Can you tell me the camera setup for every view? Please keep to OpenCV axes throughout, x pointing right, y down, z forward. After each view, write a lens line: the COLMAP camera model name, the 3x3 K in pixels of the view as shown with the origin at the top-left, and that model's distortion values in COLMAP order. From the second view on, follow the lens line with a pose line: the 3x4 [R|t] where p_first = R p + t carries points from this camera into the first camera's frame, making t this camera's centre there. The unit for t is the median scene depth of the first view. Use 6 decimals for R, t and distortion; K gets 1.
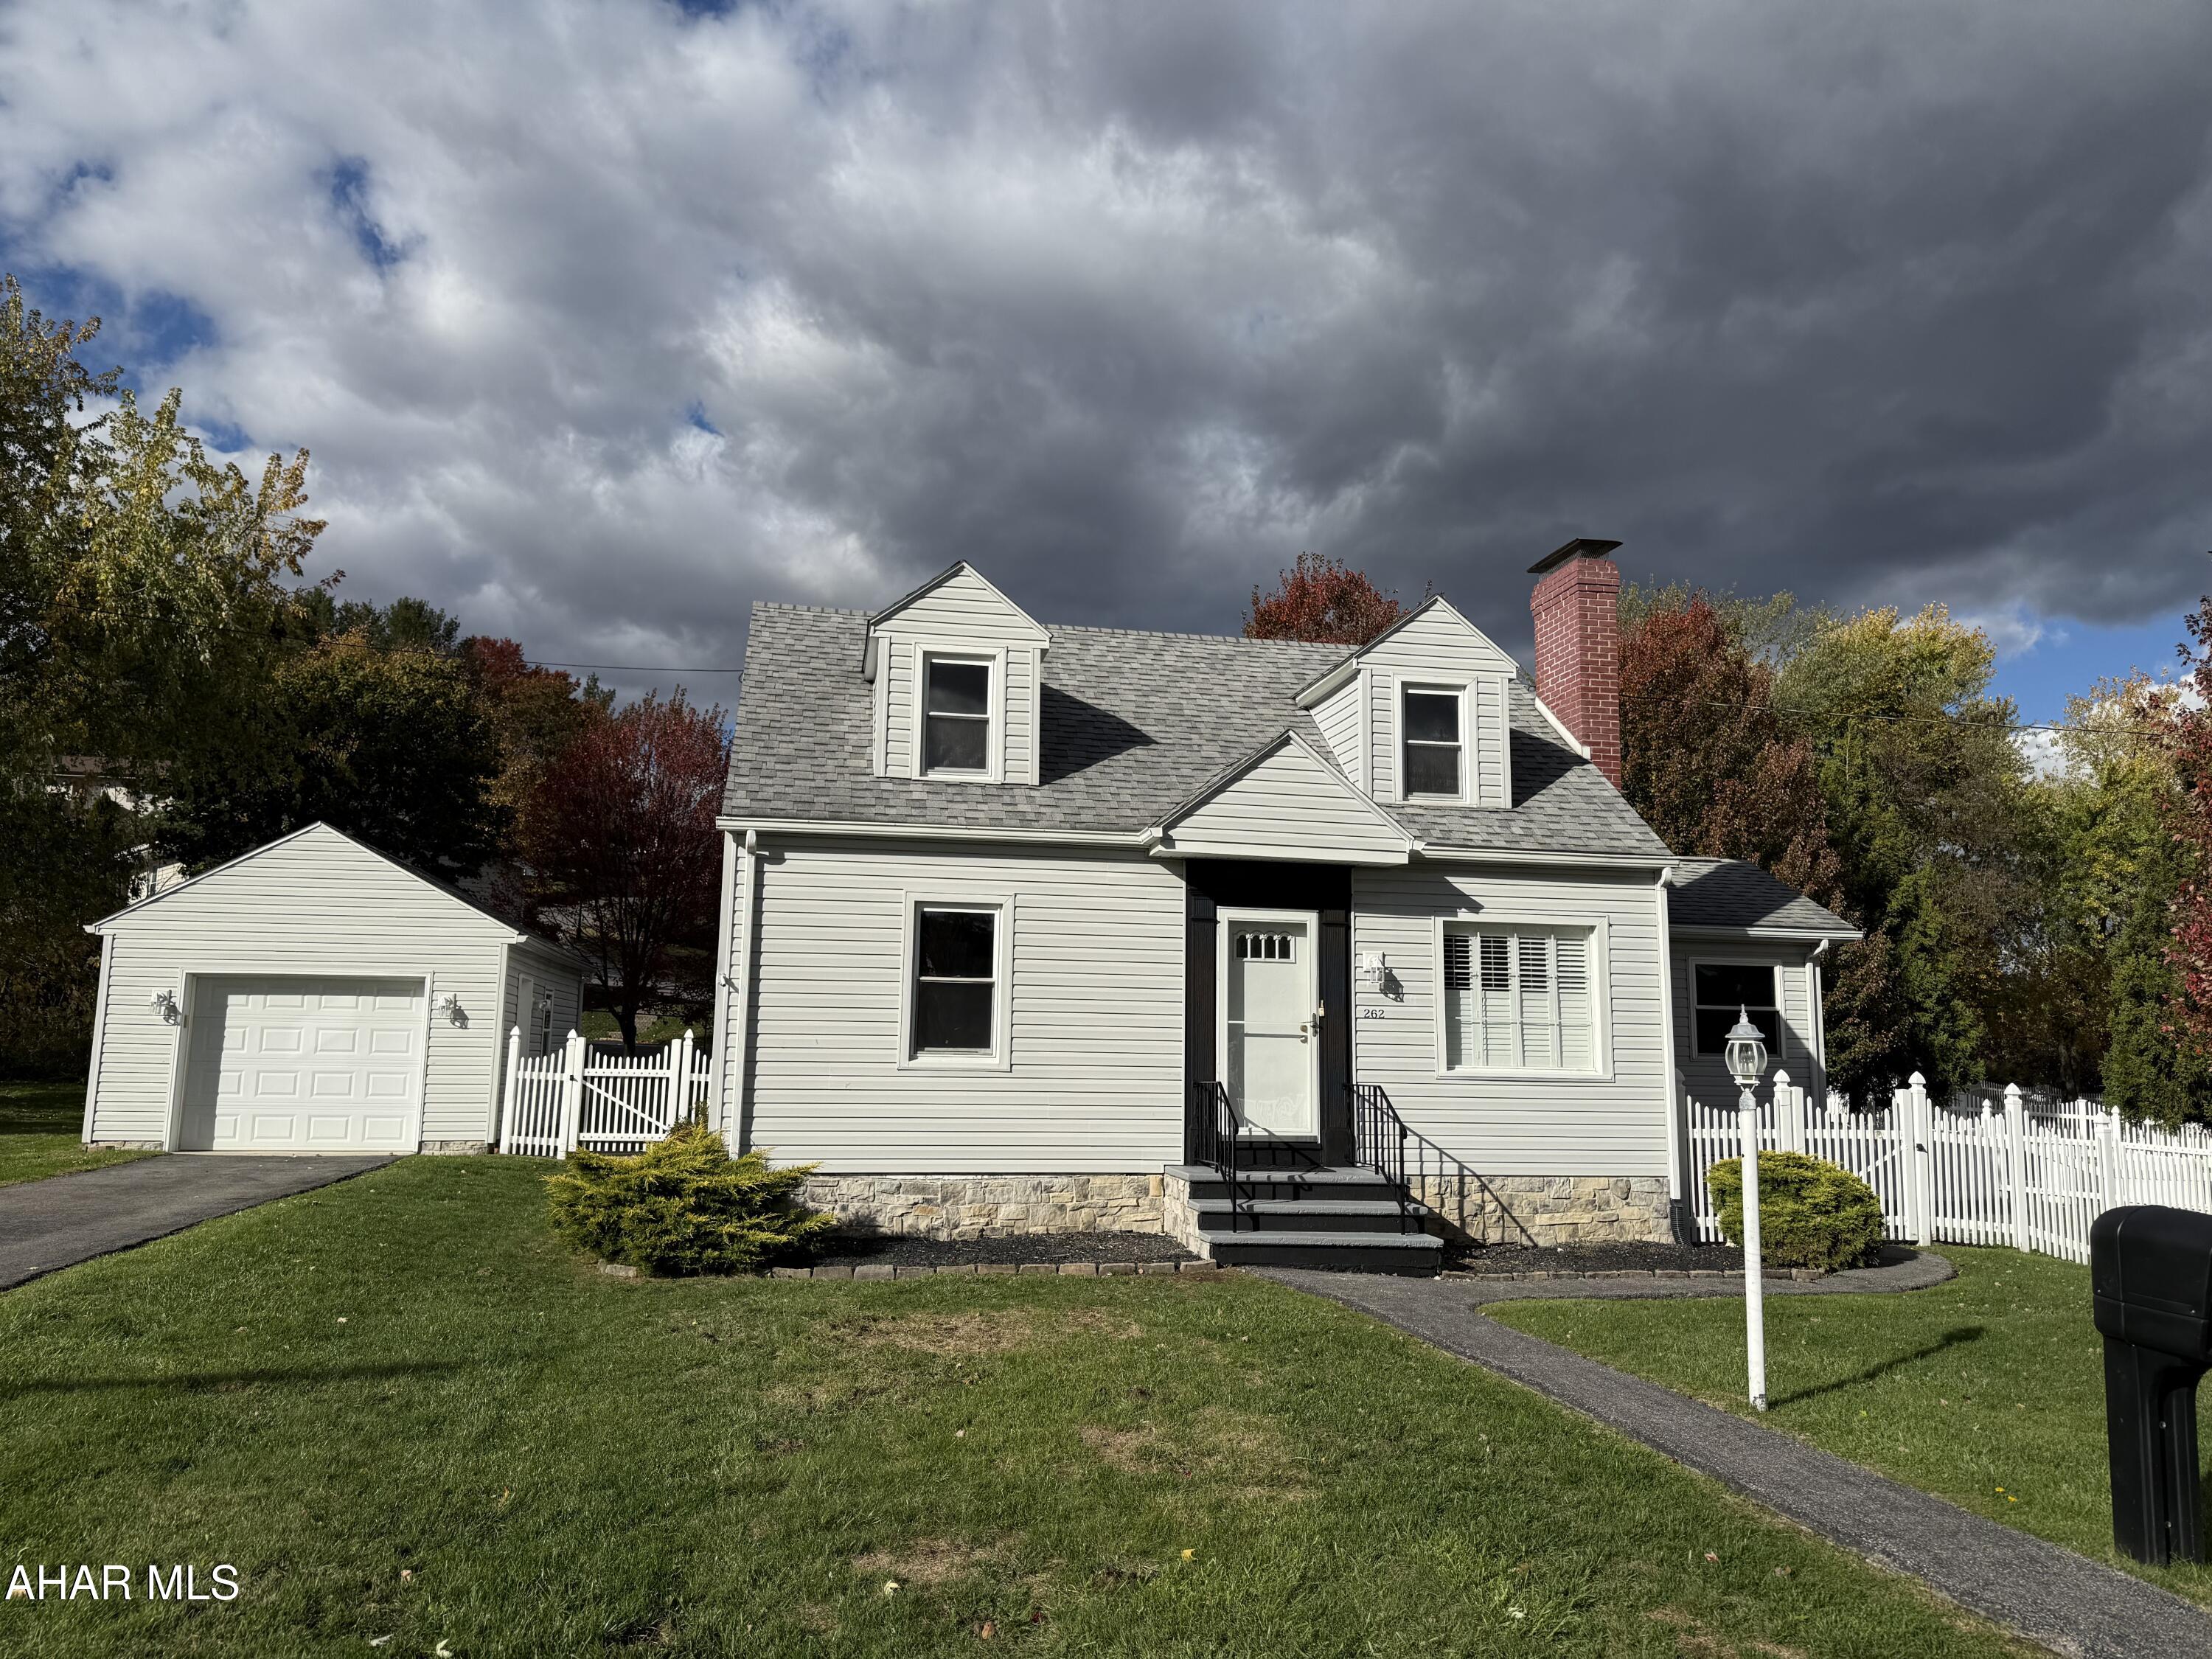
lens RADIAL K [[1529.0, 0, 1125.4], [0, 1529.0, 819.0], [0, 0, 1]] dist [0.038960, -0.052670]
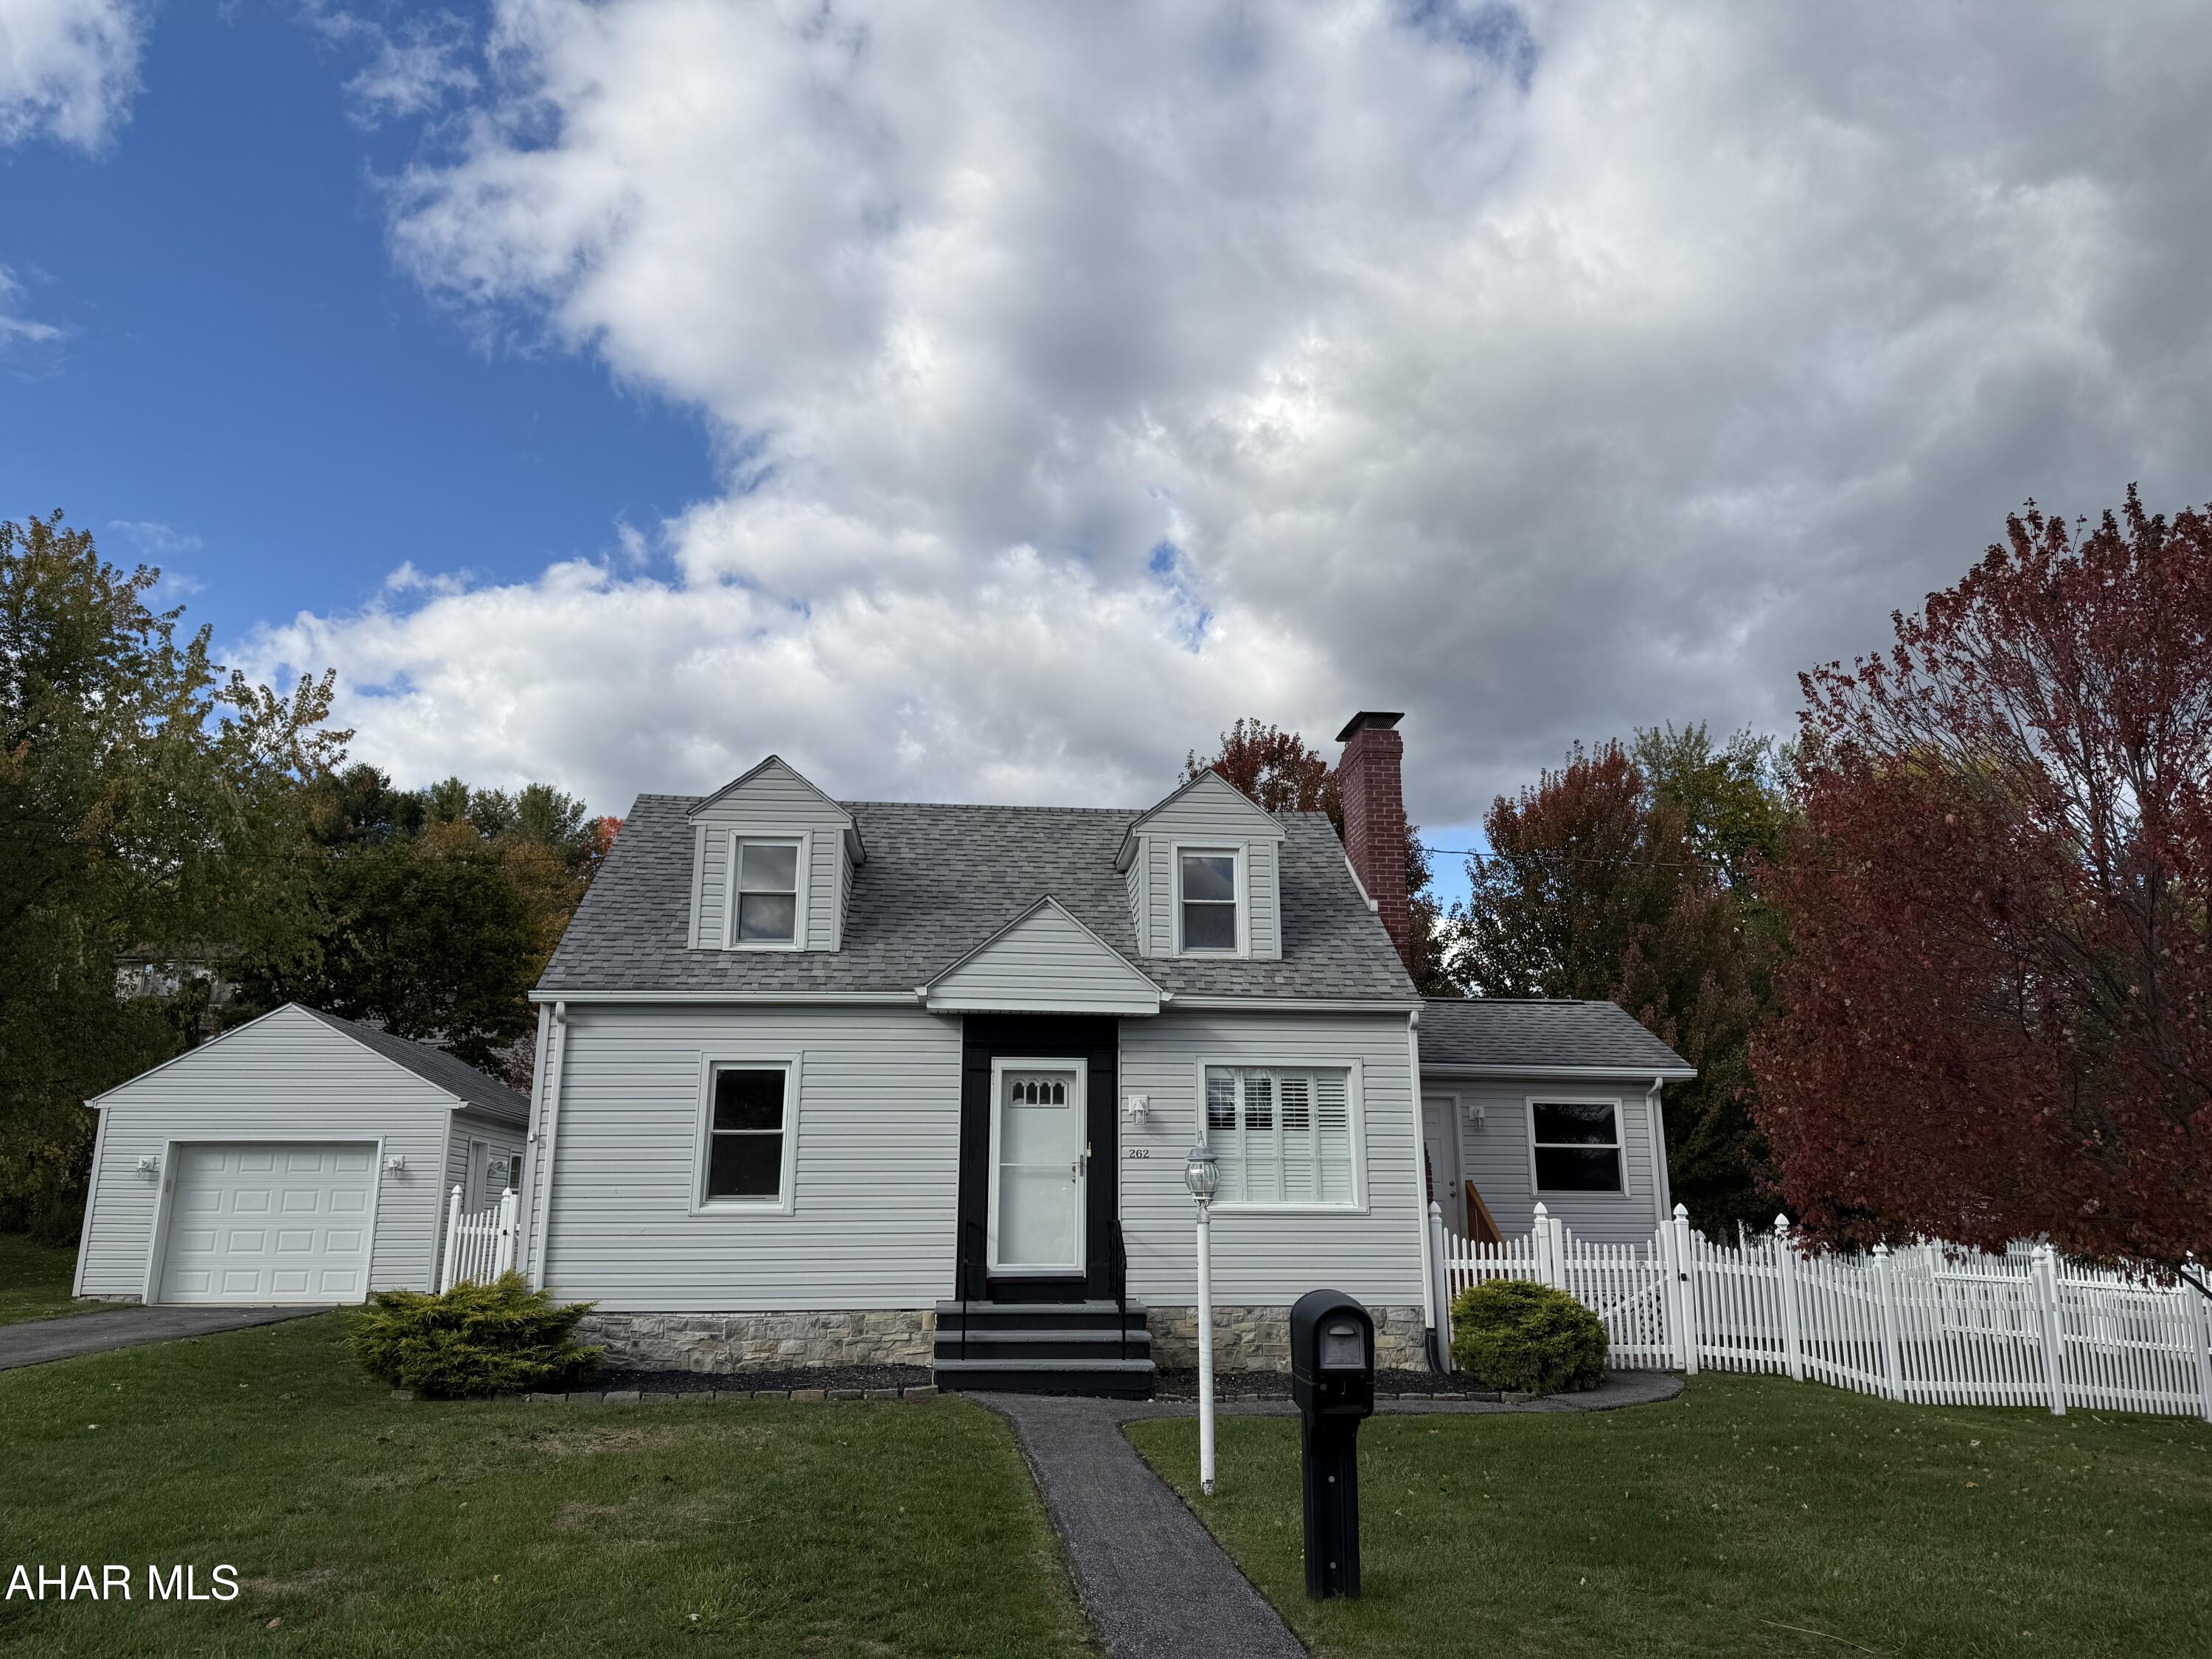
lens RADIAL K [[1529.0, 0, 1120.8], [0, 1529.0, 810.6], [0, 0, 1]] dist [0.038960, -0.052670]
pose [[0.995353, -0.039443, -0.087847, 0.254476], [0.029927, 0.993796, -0.107118, 0.001234], [0.091527, 0.103991, 0.990358, -0.097812]]
